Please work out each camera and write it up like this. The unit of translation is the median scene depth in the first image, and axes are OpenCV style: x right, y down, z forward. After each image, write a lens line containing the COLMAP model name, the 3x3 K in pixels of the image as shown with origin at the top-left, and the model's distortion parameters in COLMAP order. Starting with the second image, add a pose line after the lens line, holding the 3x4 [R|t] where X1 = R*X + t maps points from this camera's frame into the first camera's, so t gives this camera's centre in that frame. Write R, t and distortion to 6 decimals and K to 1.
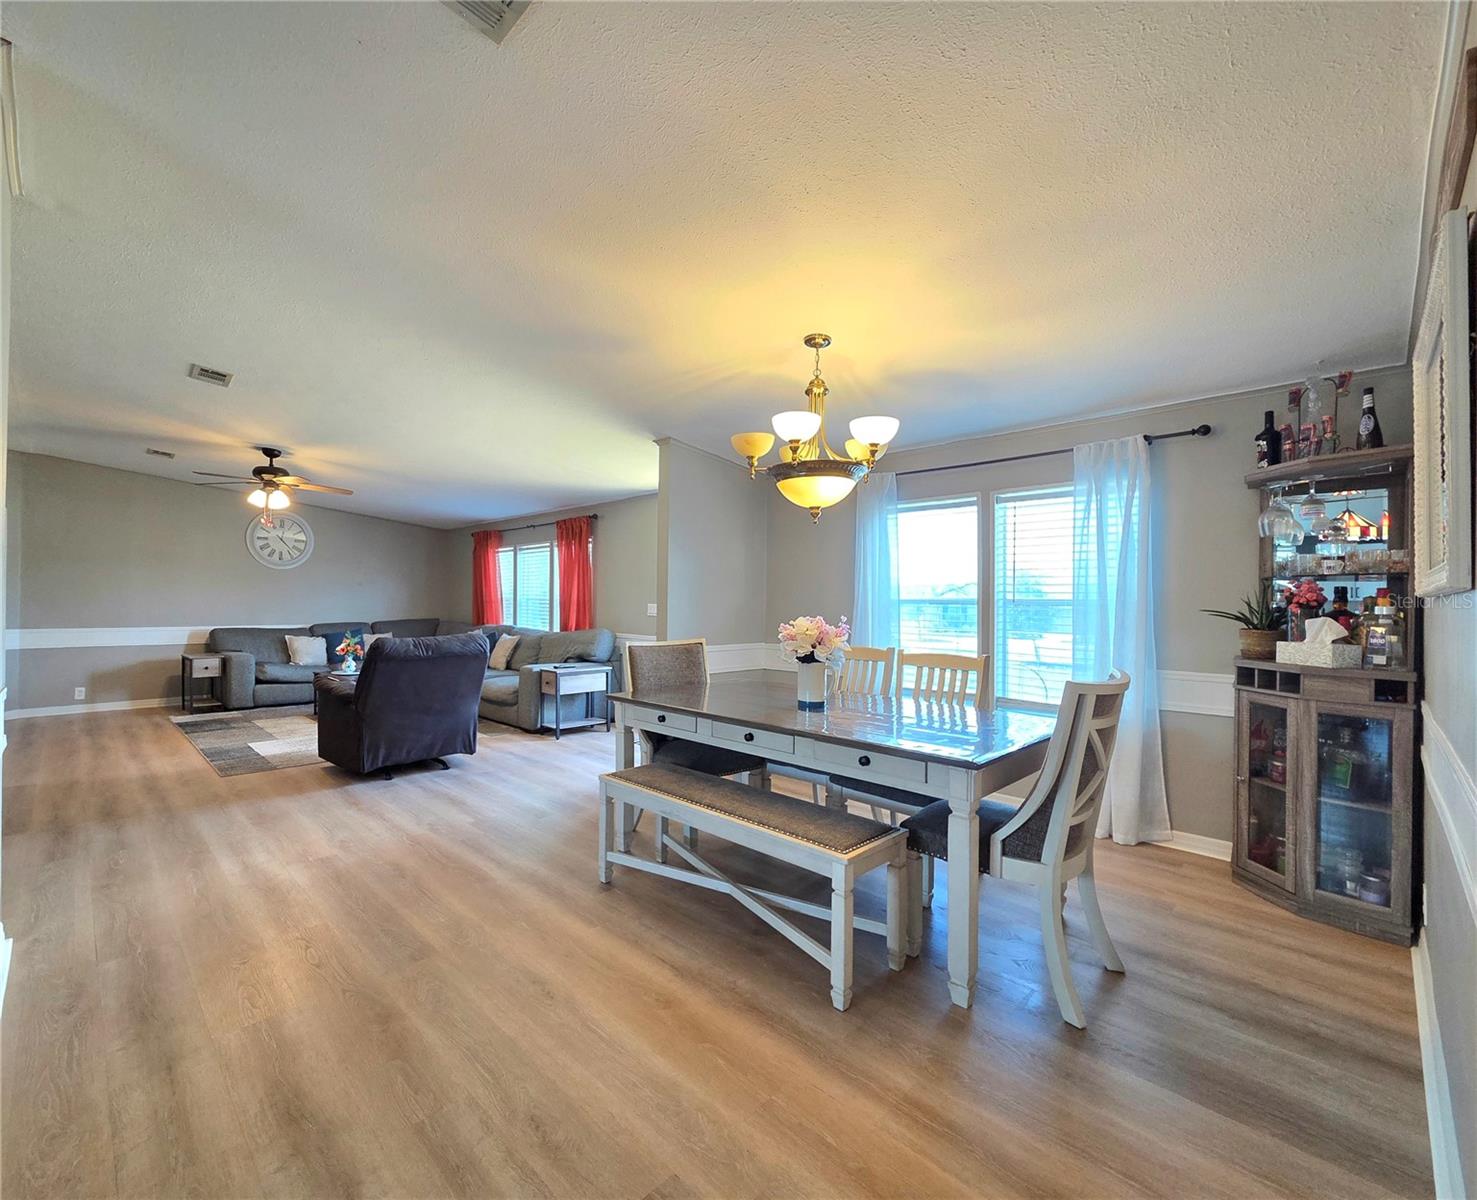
lens RADIAL K [[654.3, 0, 689.7], [0, 654.3, 601.5], [0, 0, 1]] dist [-0.000271, -0.000332]
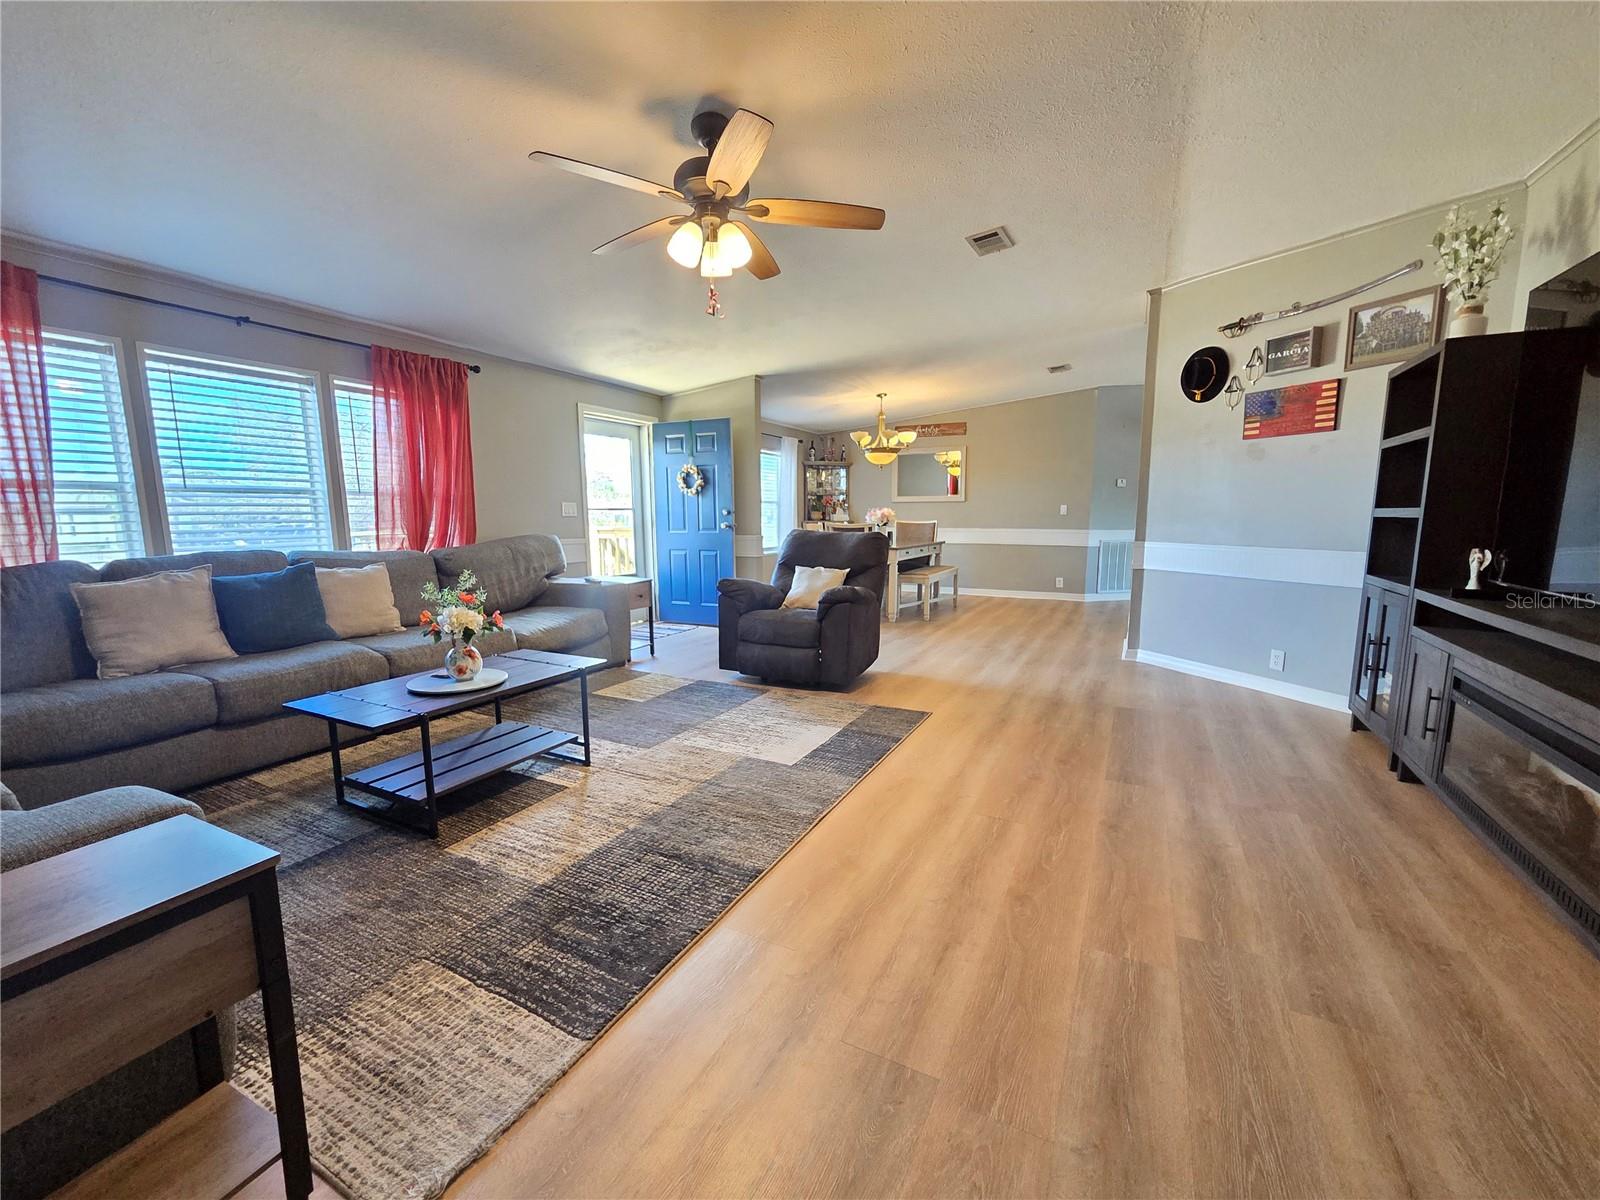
lens RADIAL K [[649.4, 0, 800.0], [0, 649.4, 600.0], [0, 0, 1]] dist [0.001936, 0.000137]
pose [[-0.324730, -0.136436, 0.935914, -0.895731], [-0.000320, 0.989557, 0.144145, 0.007502], [-0.945807, 0.046508, -0.321382, 0.904683]]
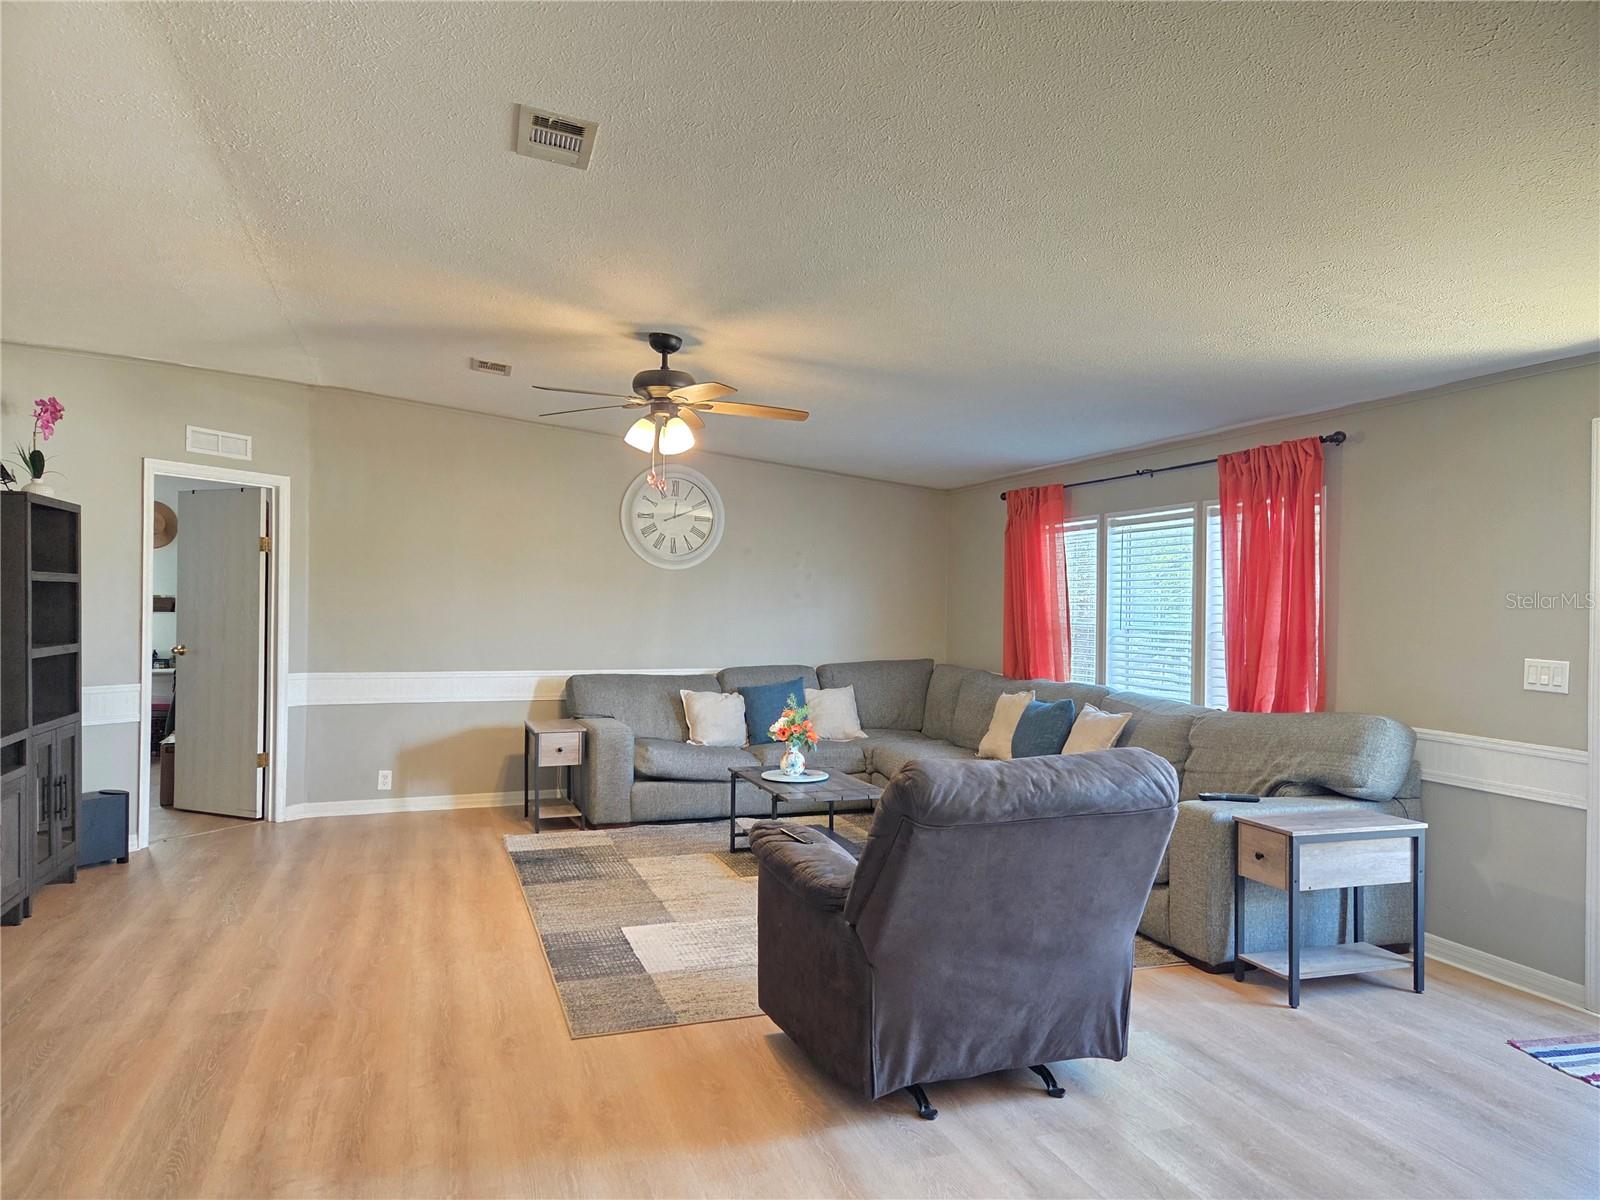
lens RADIAL K [[1086.8, 0, 841.9], [0, 1086.8, 604.2], [0, 0, 1]] dist [0.055799, -0.003743]
pose [[0.923410, 0.002488, -0.383807, -0.165296], [-0.003965, 0.999987, -0.003056, -0.021639], [0.383794, 0.004344, 0.923408, 0.240848]]
